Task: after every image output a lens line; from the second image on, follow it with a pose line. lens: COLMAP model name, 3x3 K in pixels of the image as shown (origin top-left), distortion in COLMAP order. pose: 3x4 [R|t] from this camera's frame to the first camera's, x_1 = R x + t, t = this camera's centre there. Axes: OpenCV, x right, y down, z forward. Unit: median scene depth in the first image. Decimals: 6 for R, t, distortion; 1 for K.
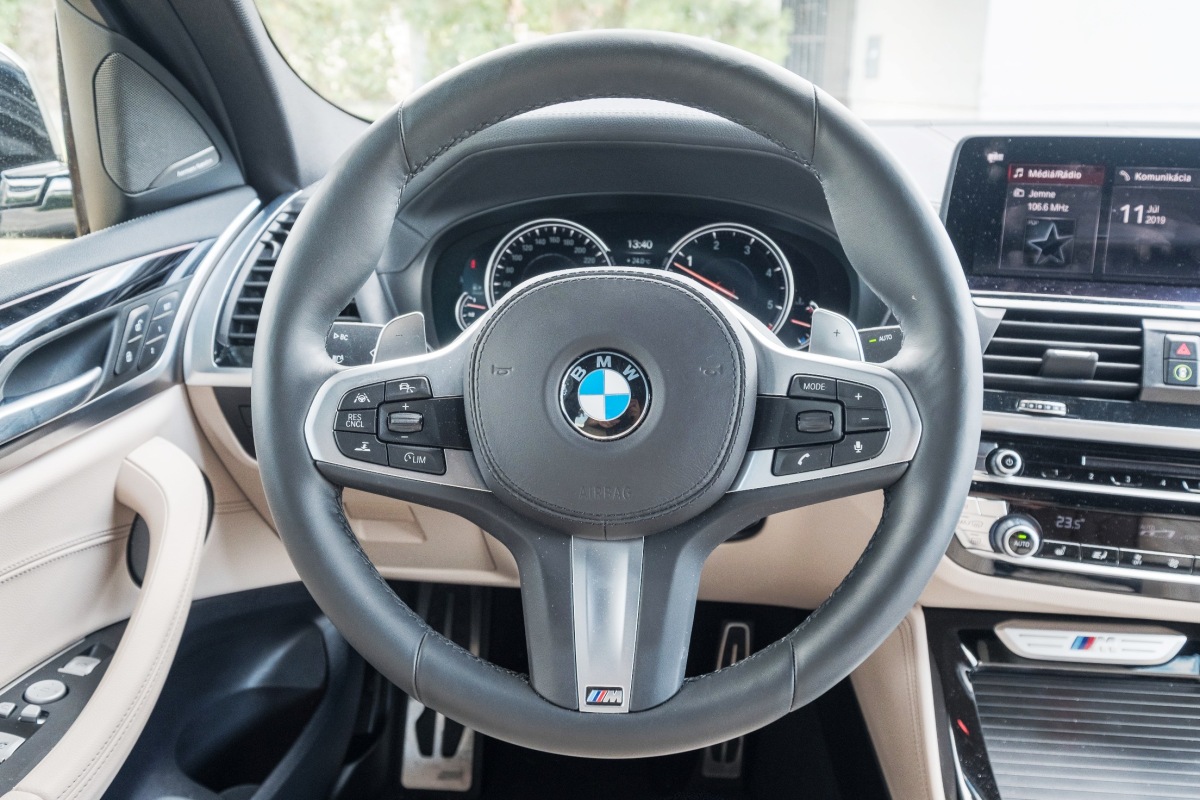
lens RADIAL K [[927.2, 0, 583.7], [0, 927.2, 416.5], [0, 0, 1]] dist [-0.004131, 0.003681]
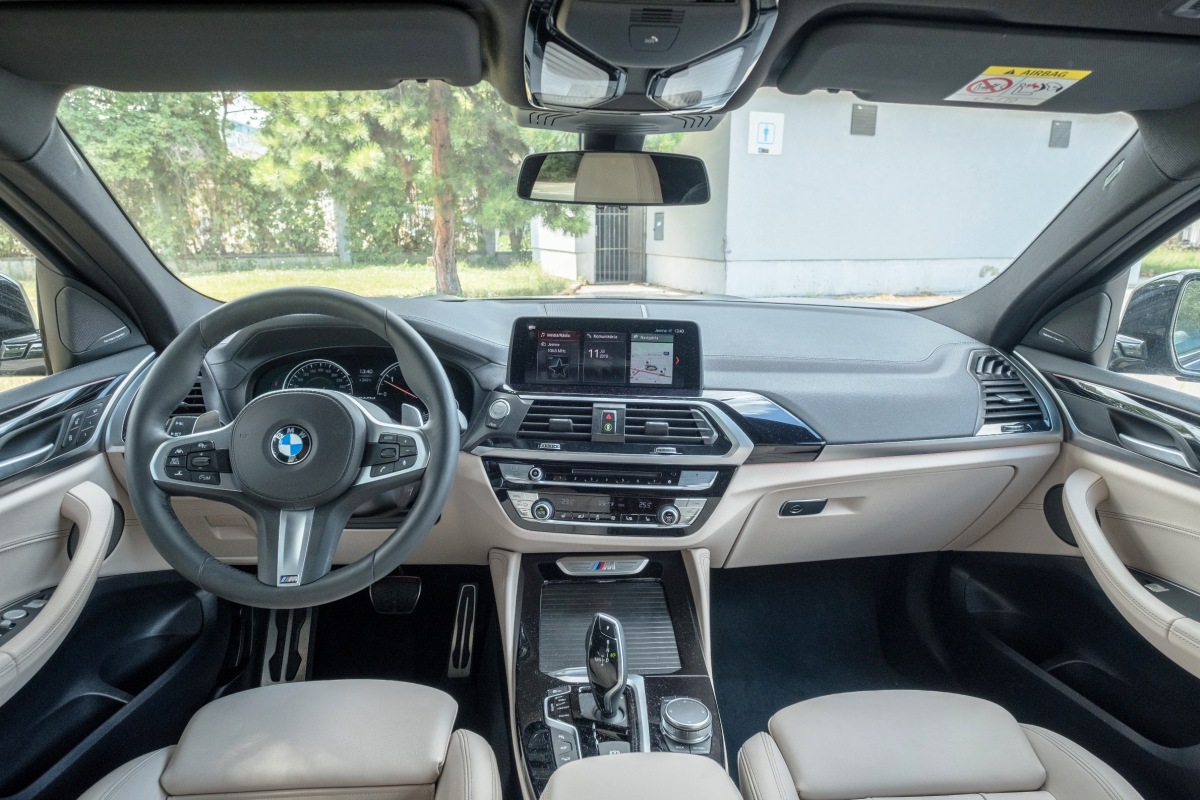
lens RADIAL K [[699.6, 0, 596.4], [0, 699.6, 399.8], [0, 0, 1]] dist [-0.013439, 0.003091]
pose [[0.987559, -0.028403, 0.154661, 0.343677], [0.045683, 0.992953, -0.109347, 0.060758], [-0.150465, 0.115052, 0.981898, -0.552924]]
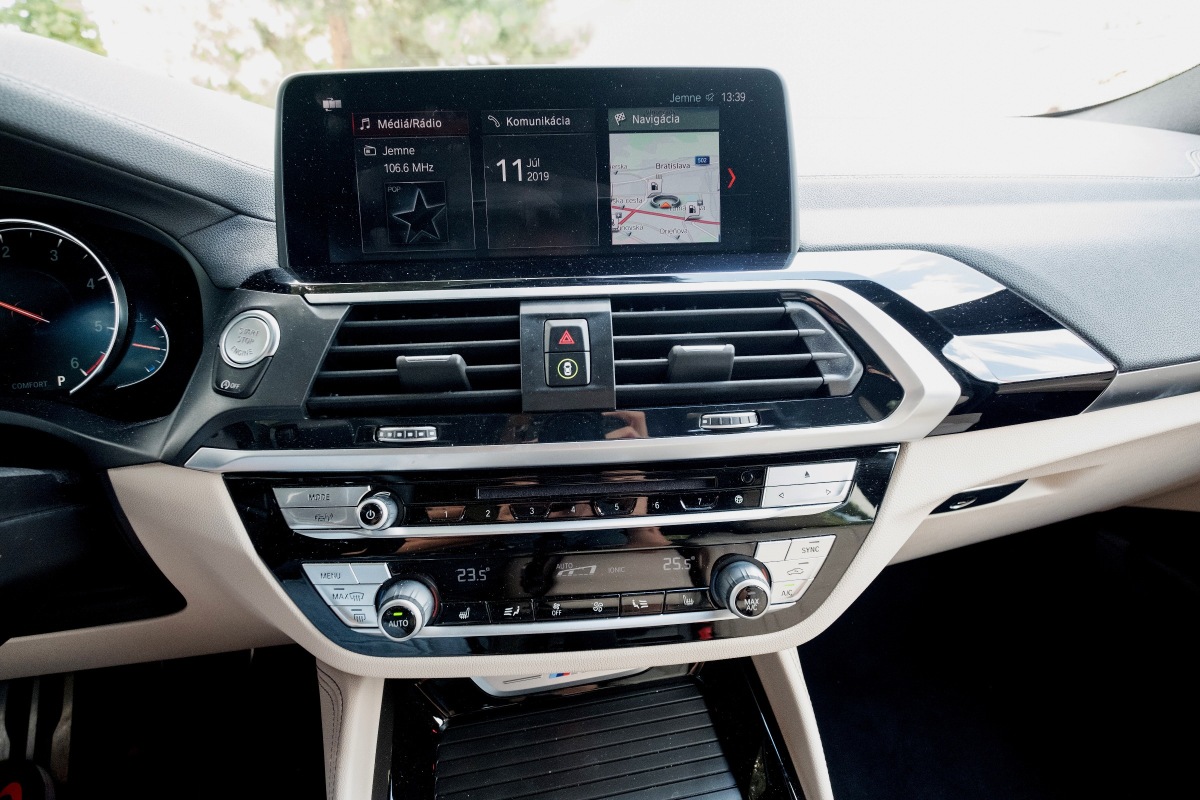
lens RADIAL K [[588.5, 0, 595.3], [0, 588.5, 395.0], [0, 0, 1]] dist [-0.010279, 0.000324]
pose [[0.959712, -0.127758, 0.250262, 0.505979], [0.121377, 0.991766, 0.040834, -0.040335], [-0.253418, -0.008813, 0.967317, 0.490426]]
